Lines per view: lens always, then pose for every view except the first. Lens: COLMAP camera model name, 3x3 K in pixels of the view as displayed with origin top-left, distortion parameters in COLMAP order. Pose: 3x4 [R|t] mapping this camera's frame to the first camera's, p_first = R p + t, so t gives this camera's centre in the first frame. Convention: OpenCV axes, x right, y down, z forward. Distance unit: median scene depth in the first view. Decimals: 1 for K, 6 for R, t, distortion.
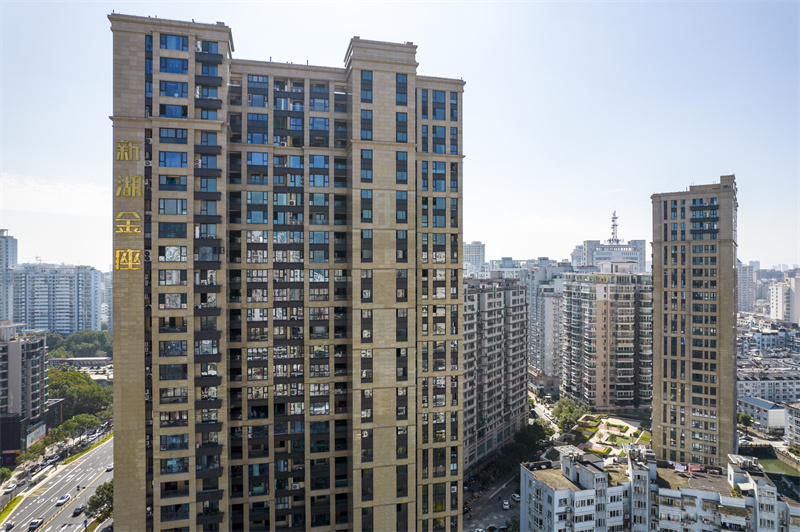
lens RADIAL K [[511.8, 0, 402.5], [0, 511.8, 267.9], [0, 0, 1]] dist [-0.065289, 0.057437]
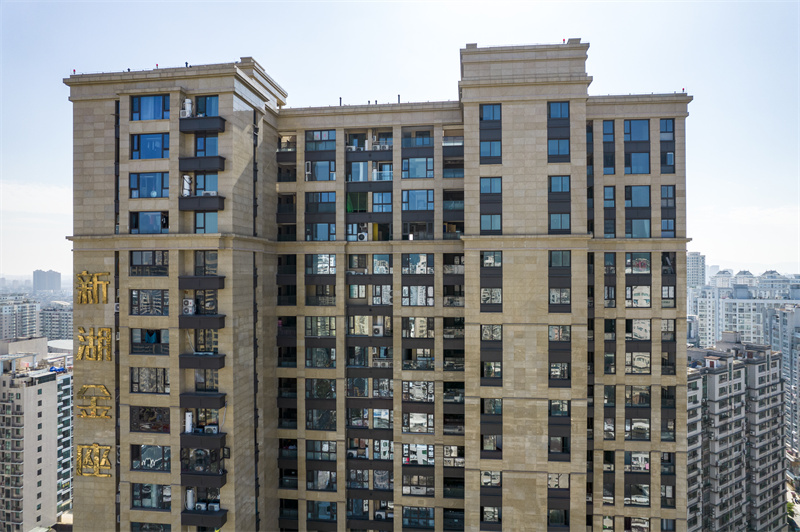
lens RADIAL K [[511.8, 0, 402.5], [0, 511.8, 267.9], [0, 0, 1]] dist [-0.065289, 0.057437]
pose [[0.929715, -0.002667, -0.368270, 0.039863], [0.001508, 0.999993, -0.003434, -0.202916], [0.368277, 0.002638, 0.929712, 0.441179]]
